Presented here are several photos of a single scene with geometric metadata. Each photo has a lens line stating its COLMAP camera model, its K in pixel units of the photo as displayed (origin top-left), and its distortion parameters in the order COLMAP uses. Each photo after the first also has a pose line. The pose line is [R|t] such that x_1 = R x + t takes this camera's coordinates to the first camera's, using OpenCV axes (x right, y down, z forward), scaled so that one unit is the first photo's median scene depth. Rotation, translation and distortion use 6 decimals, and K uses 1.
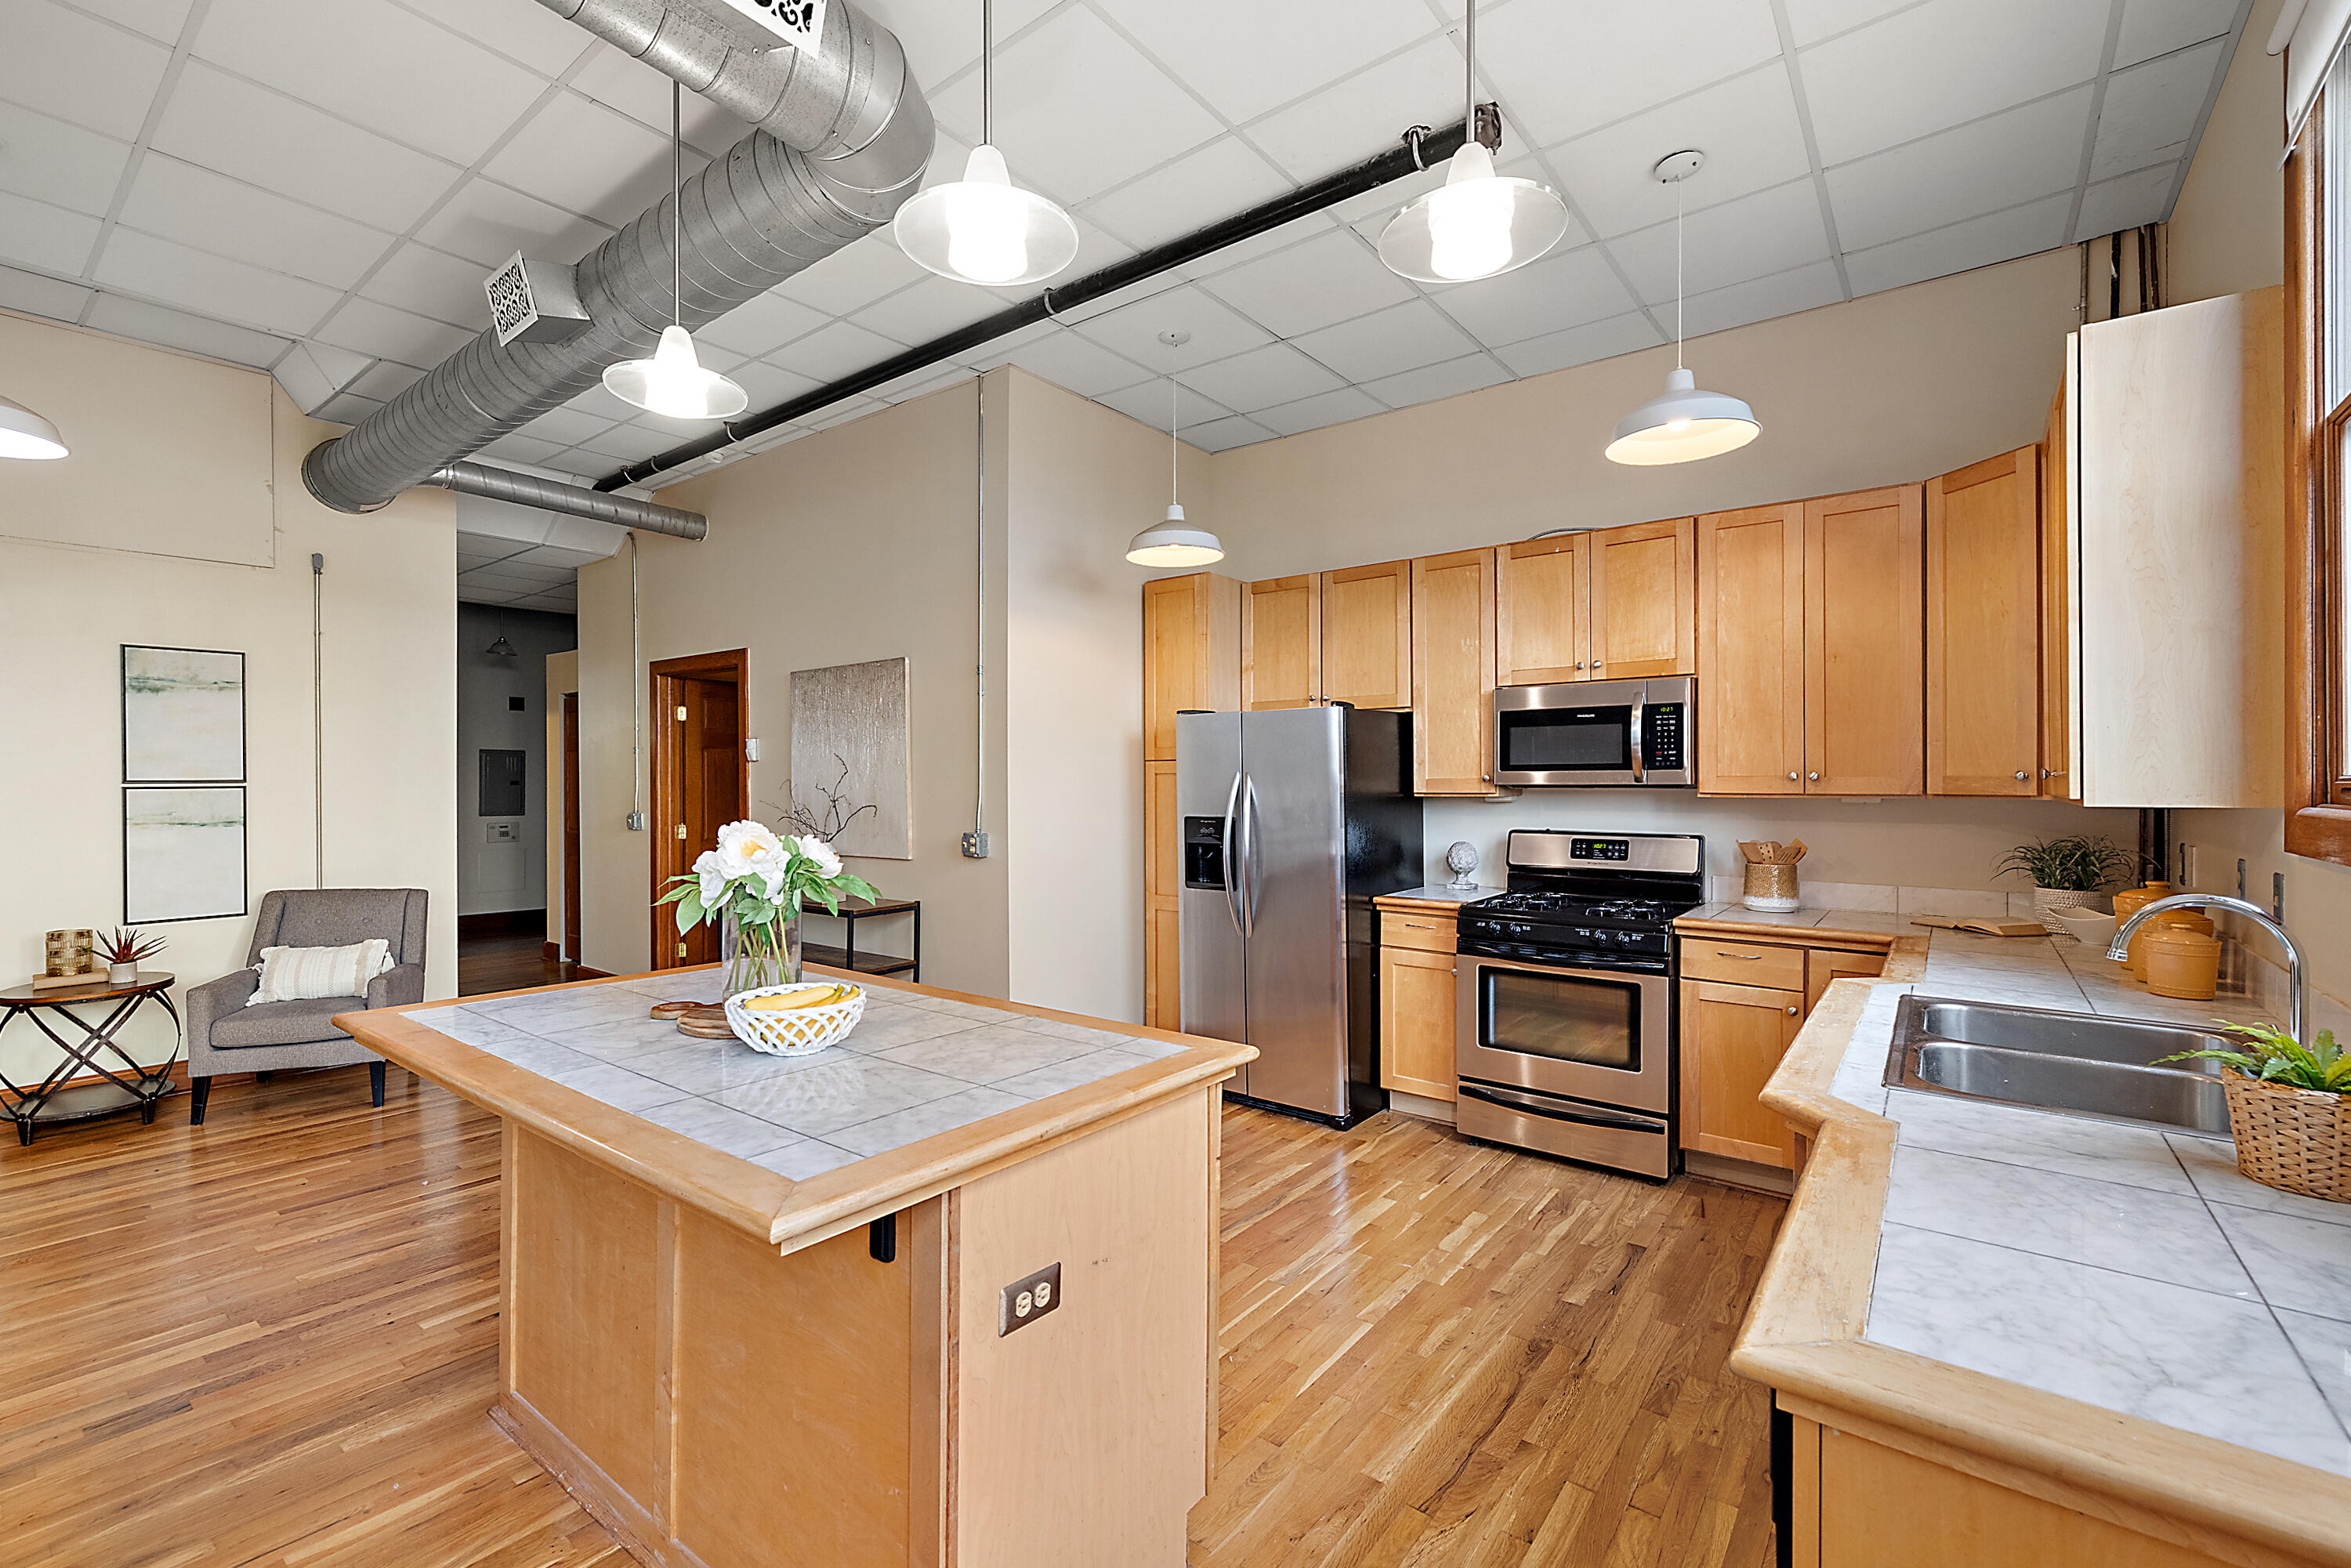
lens RADIAL K [[1005.9, 0, 1161.8], [0, 1005.9, 780.1], [0, 0, 1]] dist [0.001373, 0.000722]
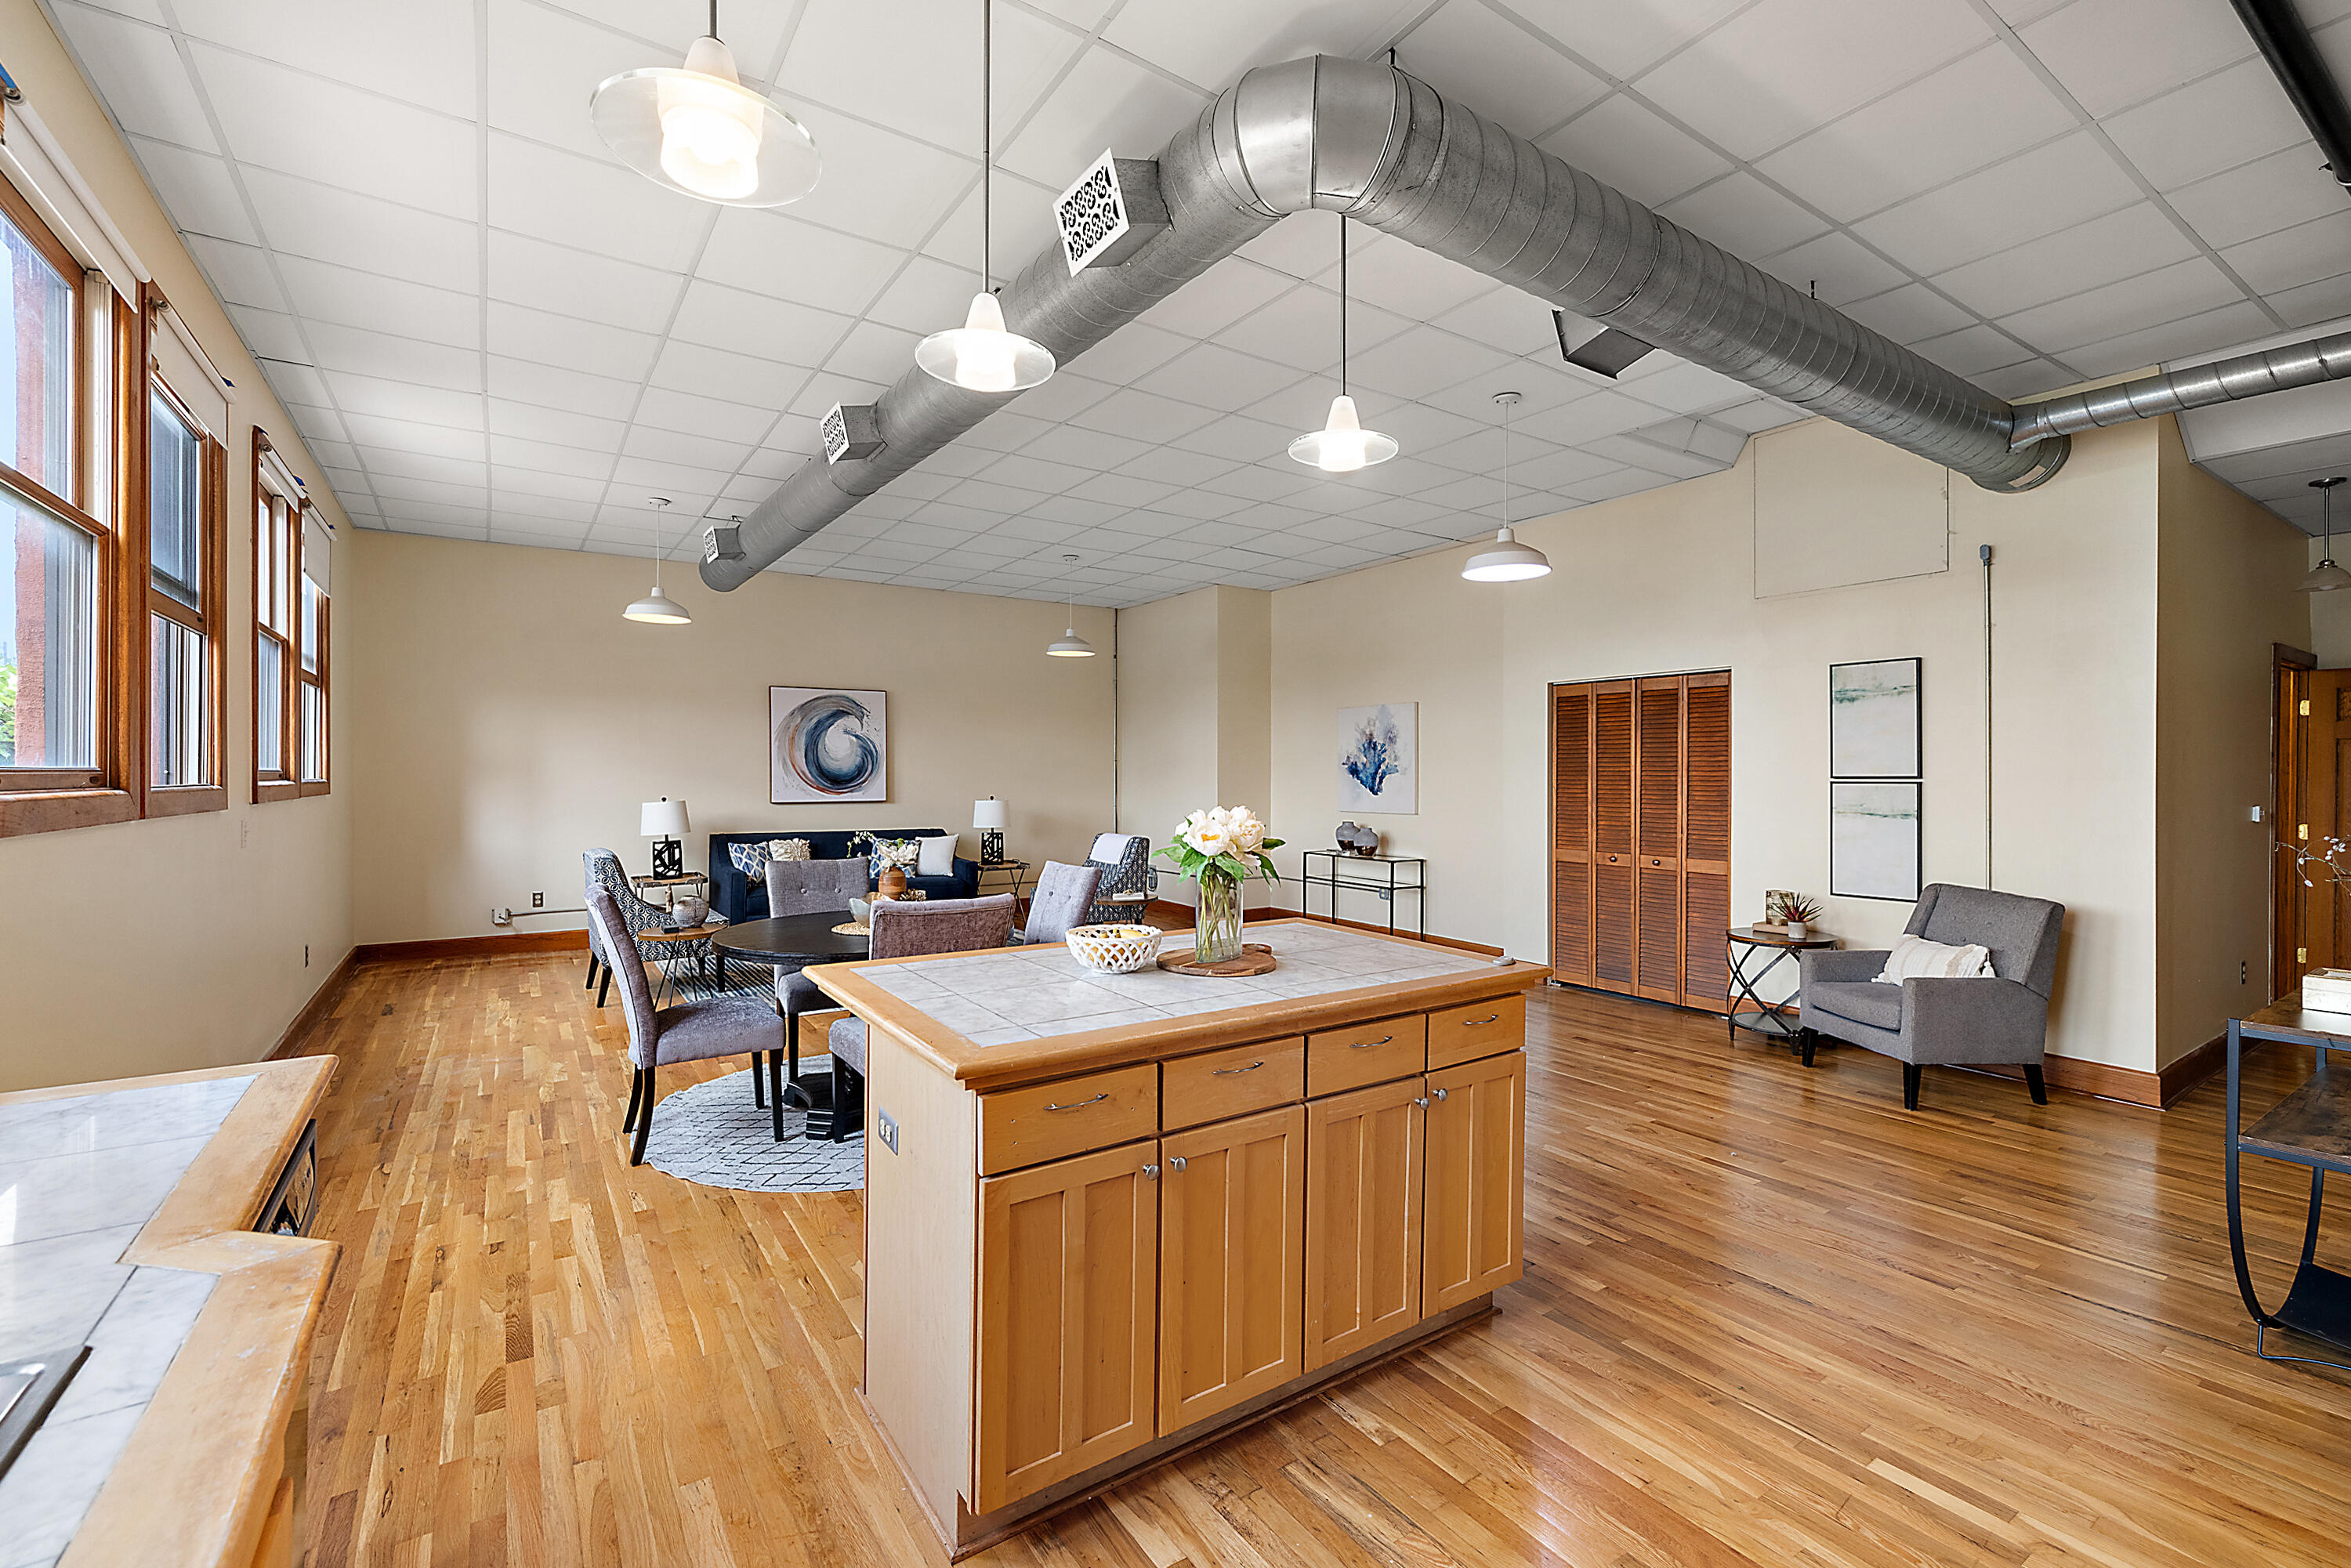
lens RADIAL K [[1005.9, 0, 1167.9], [0, 1005.9, 776.2], [0, 0, 1]] dist [0.001373, 0.000722]
pose [[-0.312949, 0.001744, -0.949768, 0.398483], [-0.003441, 0.999990, 0.002970, -0.000670], [0.949764, 0.004197, -0.312940, 0.651896]]
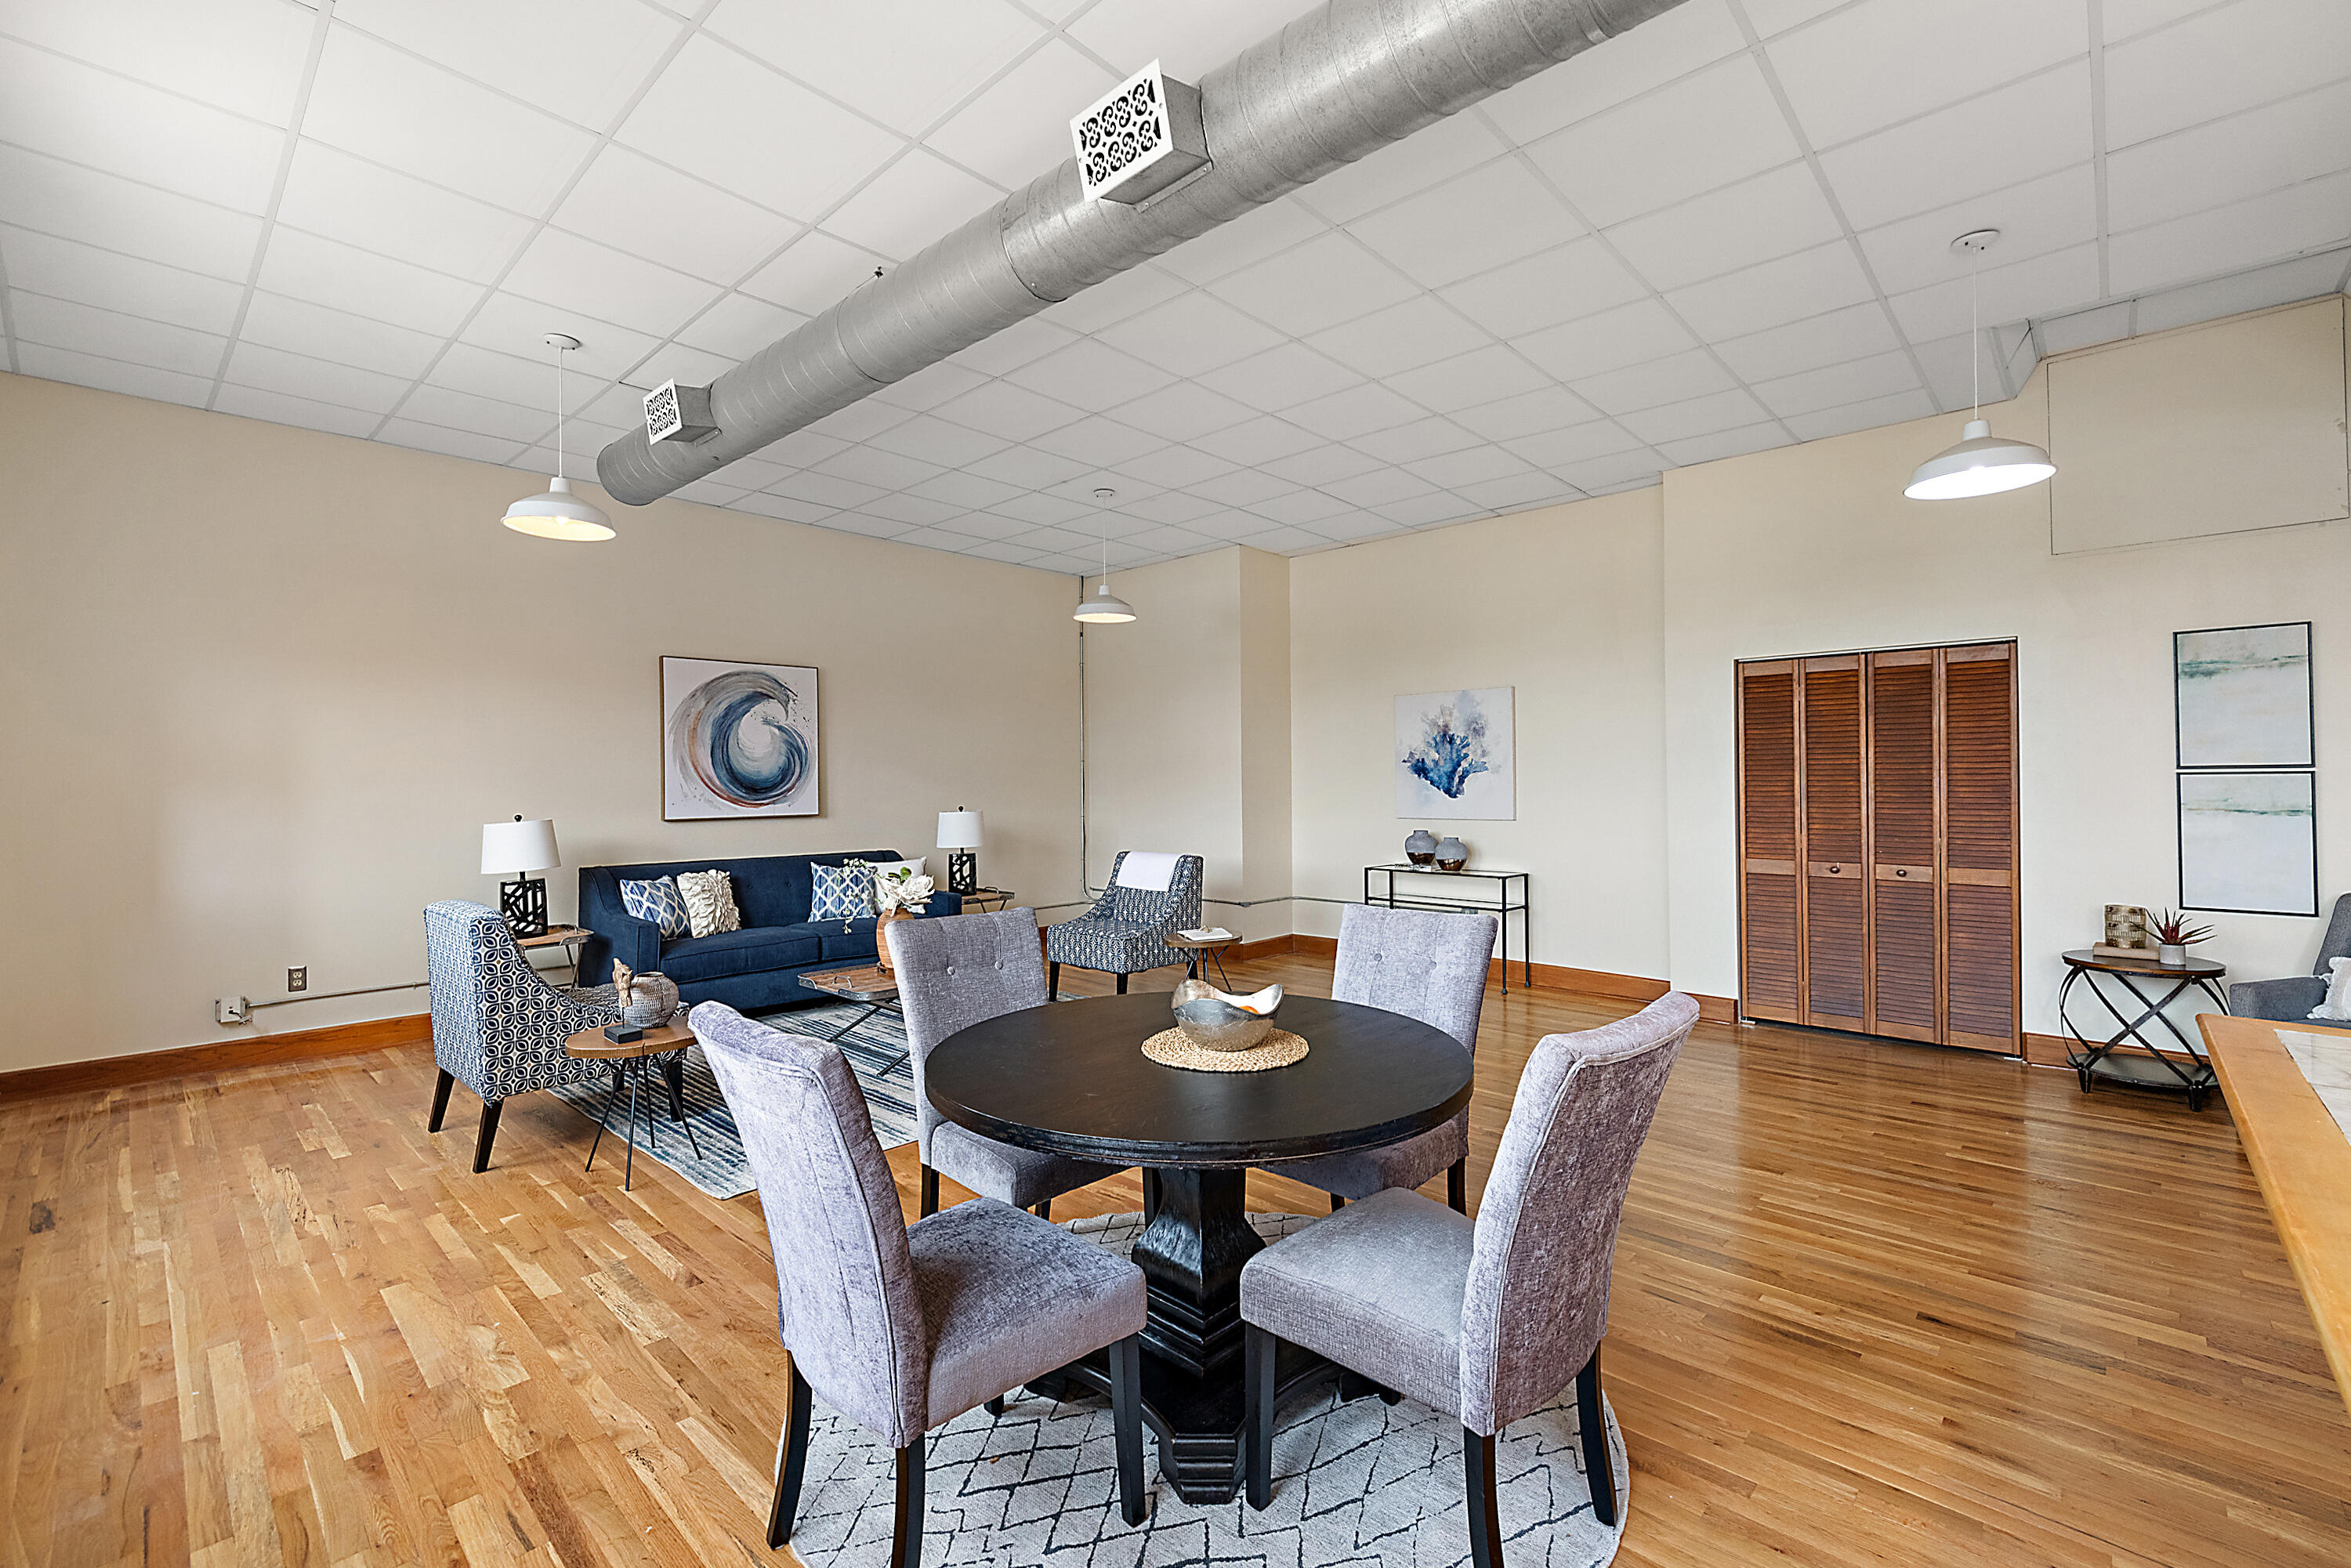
lens RADIAL K [[1005.9, 0, 1164.0], [0, 1005.9, 774.6], [0, 0, 1]] dist [0.001373, 0.000722]
pose [[-0.092327, -0.005420, -0.995714, 0.078711], [0.005665, 0.999966, -0.005968, 0.009773], [0.995713, -0.006192, -0.092293, 0.081928]]
